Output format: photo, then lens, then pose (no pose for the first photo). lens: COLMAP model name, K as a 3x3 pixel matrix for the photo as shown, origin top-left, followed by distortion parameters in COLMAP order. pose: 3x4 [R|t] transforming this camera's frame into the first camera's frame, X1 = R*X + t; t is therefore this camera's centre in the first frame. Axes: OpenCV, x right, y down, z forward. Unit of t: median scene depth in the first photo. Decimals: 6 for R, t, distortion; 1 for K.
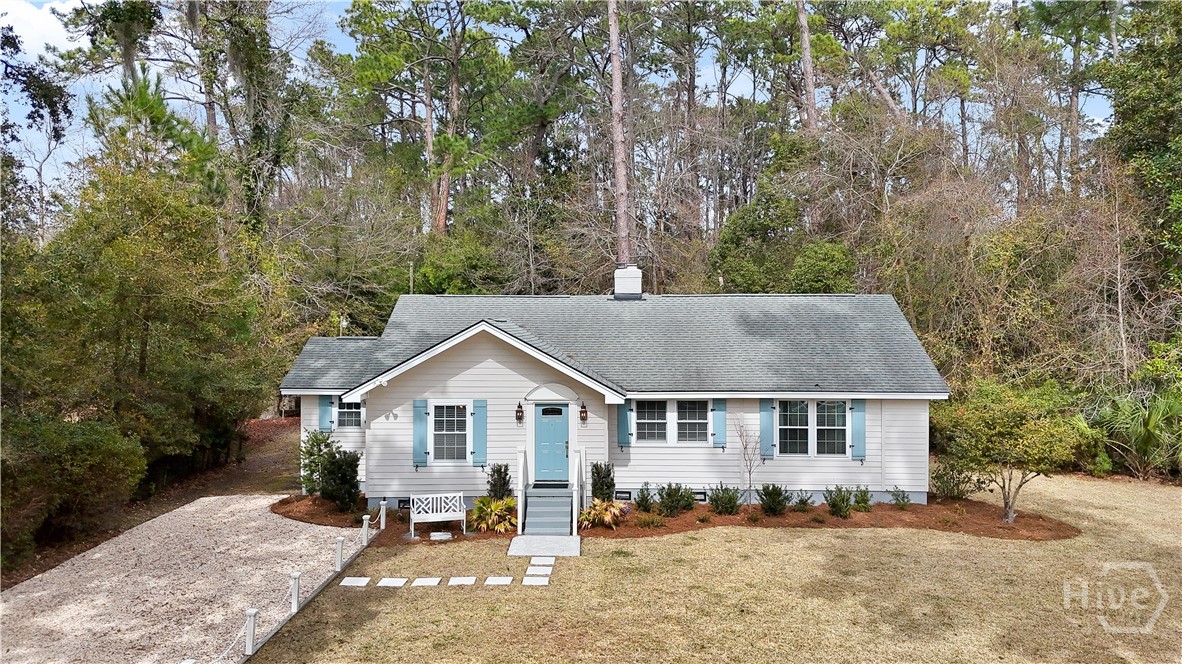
lens RADIAL K [[878.9, 0, 591.0], [0, 878.9, 332.0], [0, 0, 1]] dist [0.106774, -0.004886]
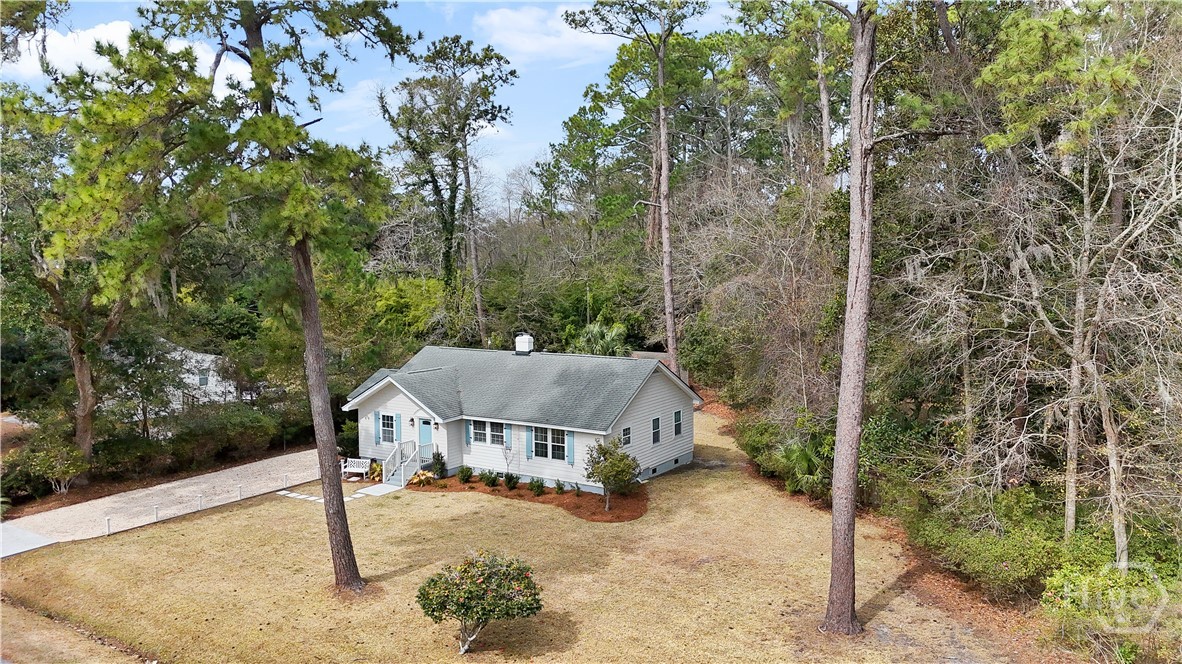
lens RADIAL K [[878.9, 0, 591.0], [0, 878.9, 332.0], [0, 0, 1]] dist [0.106774, -0.004886]
pose [[0.839645, 0.032502, -0.542162, 1.253097], [0.002828, 0.997933, 0.064204, -0.222390], [0.543128, -0.055442, 0.837817, -0.395719]]
